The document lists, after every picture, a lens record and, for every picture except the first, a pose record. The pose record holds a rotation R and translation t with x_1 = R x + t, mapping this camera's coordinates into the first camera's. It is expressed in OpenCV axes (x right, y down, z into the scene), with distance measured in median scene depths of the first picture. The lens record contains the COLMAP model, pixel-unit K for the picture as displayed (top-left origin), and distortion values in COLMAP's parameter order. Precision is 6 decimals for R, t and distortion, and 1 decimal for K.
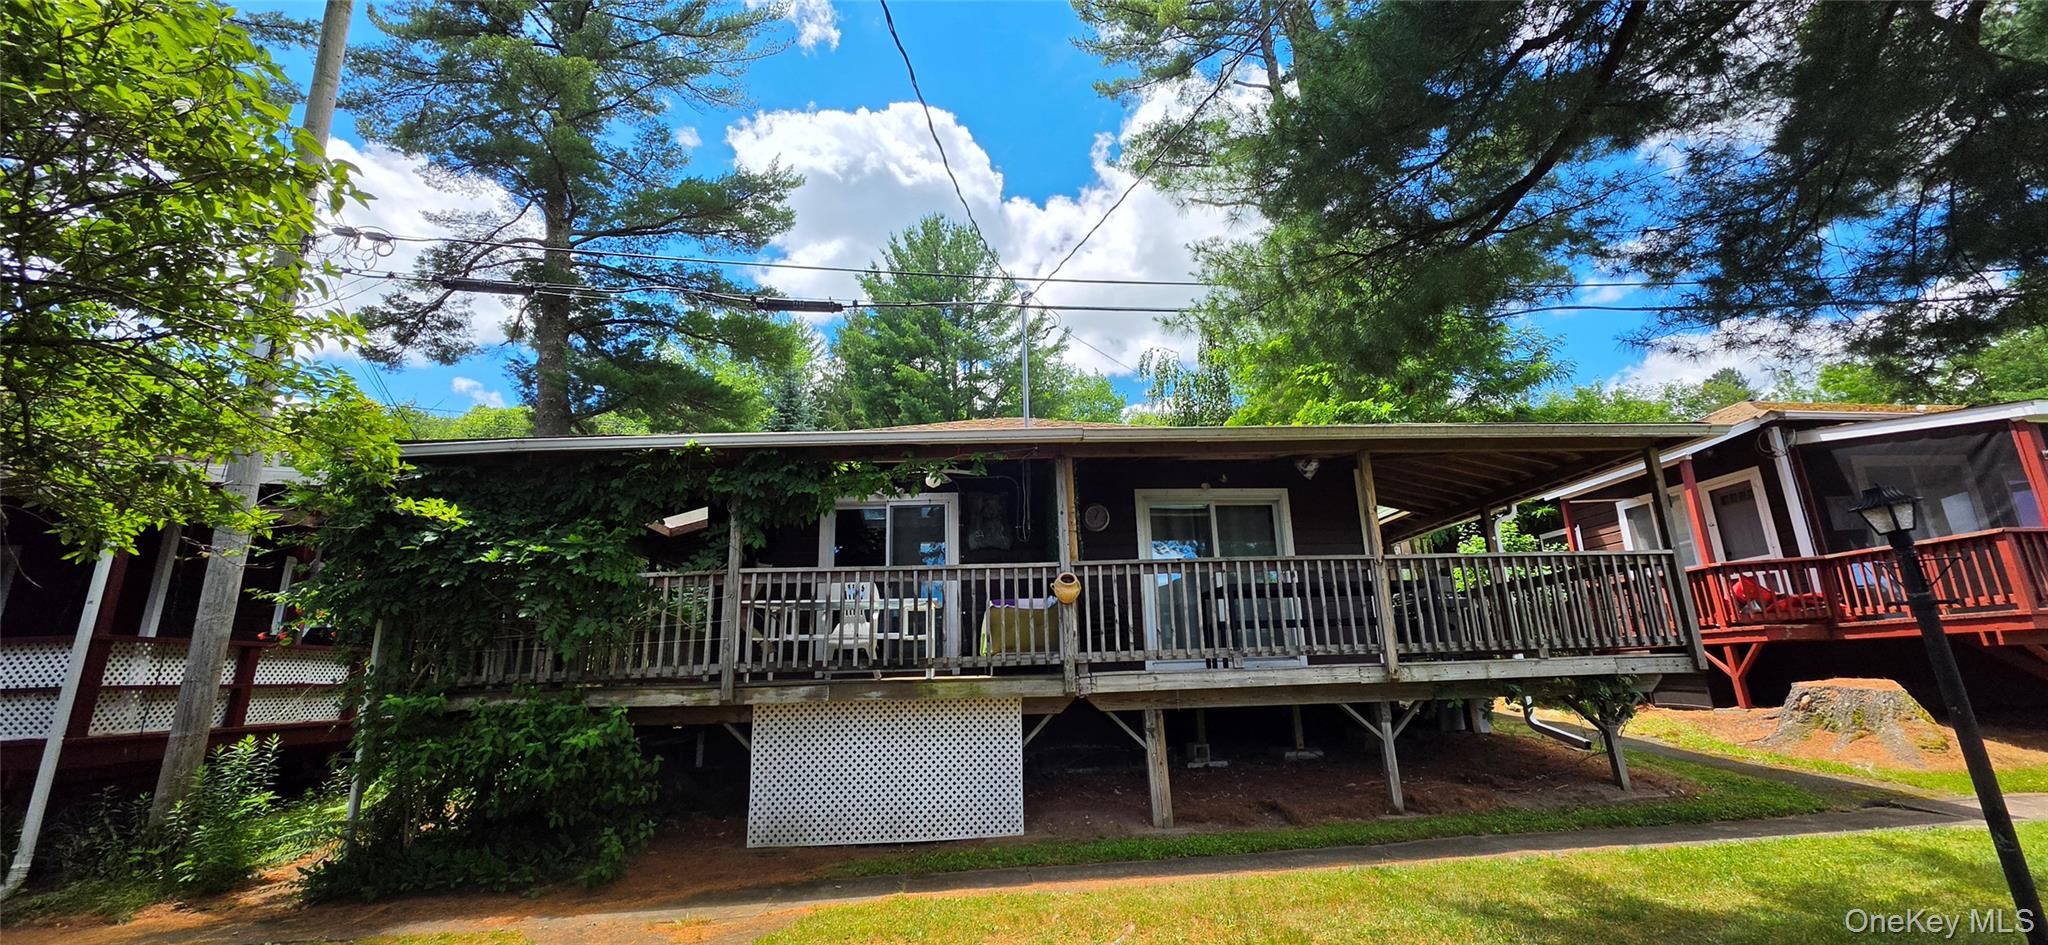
lens RADIAL K [[798.3, 0, 1024.0], [0, 798.3, 472.5], [0, 0, 1]] dist [-0.001978, -0.000203]
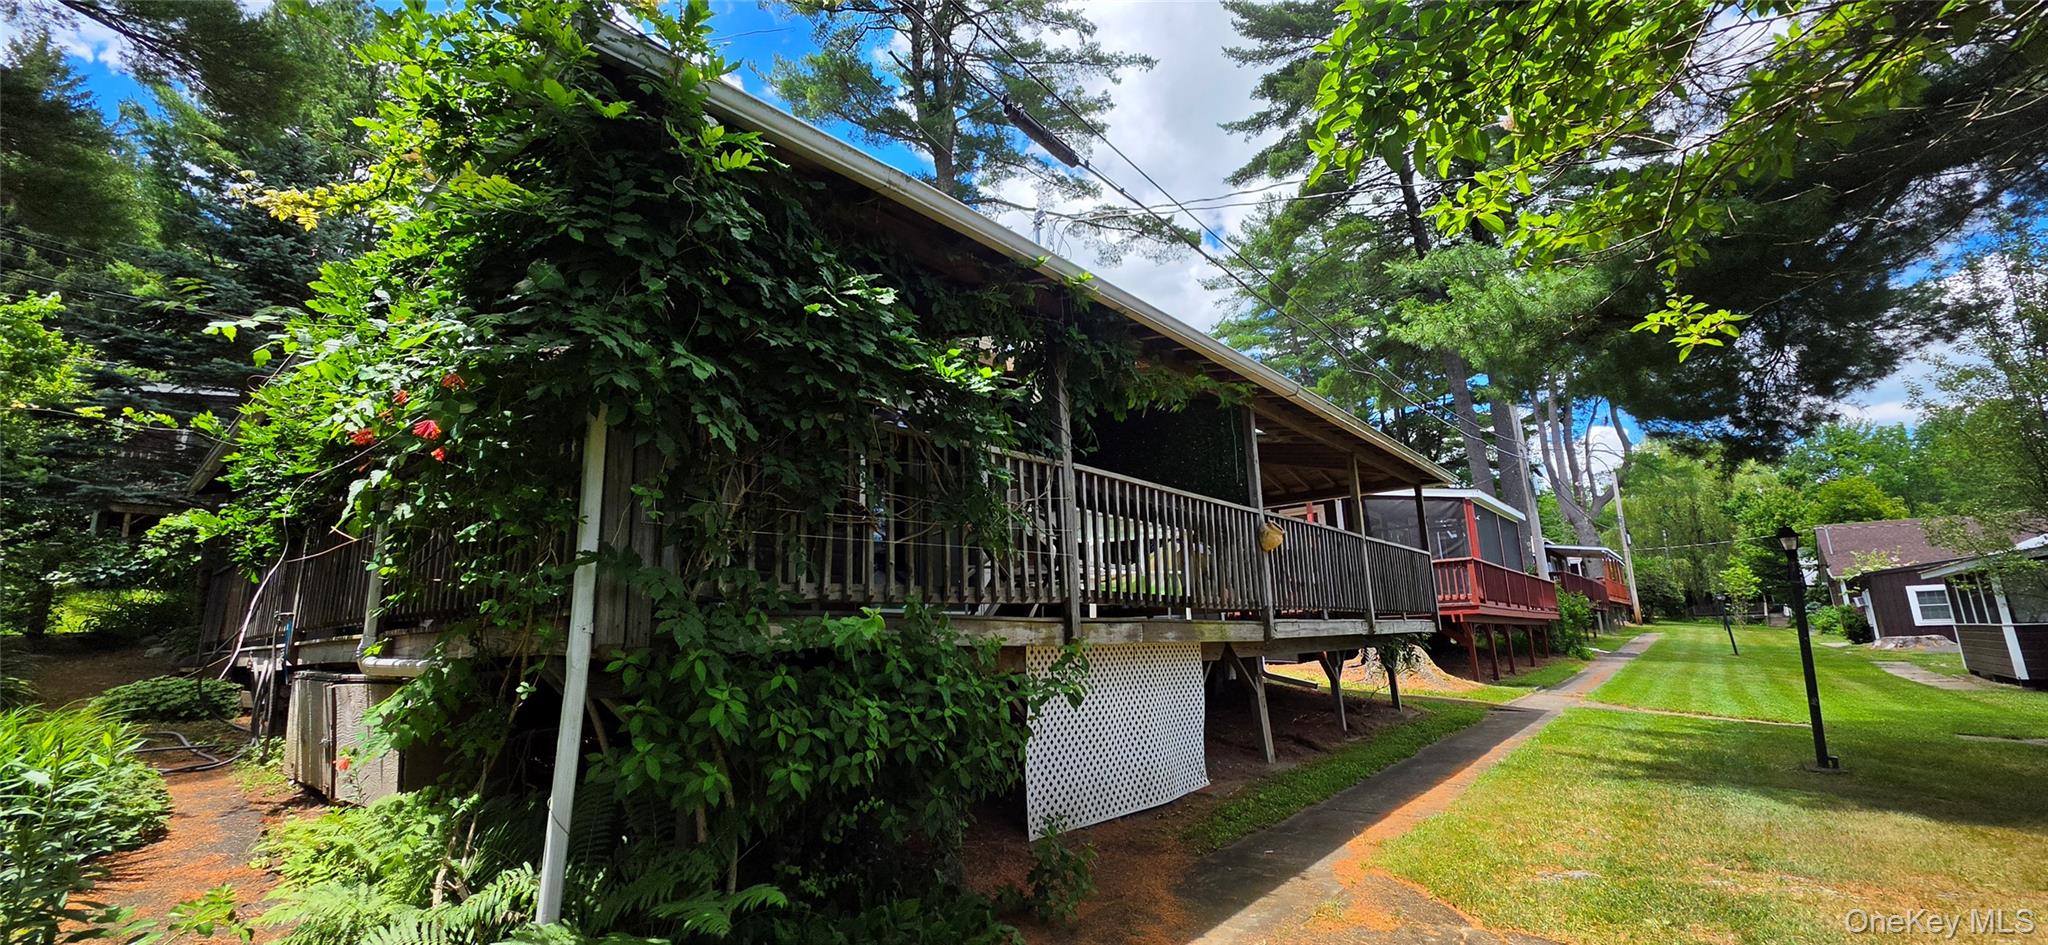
lens RADIAL K [[798.3, 0, 1024.0], [0, 798.3, 472.5], [0, 0, 1]] dist [-0.001978, -0.000203]
pose [[0.700285, 0.161252, 0.695412, -0.862114], [-0.188549, 0.981341, -0.037684, 0.161580], [-0.688513, -0.104730, 0.717622, 0.493286]]
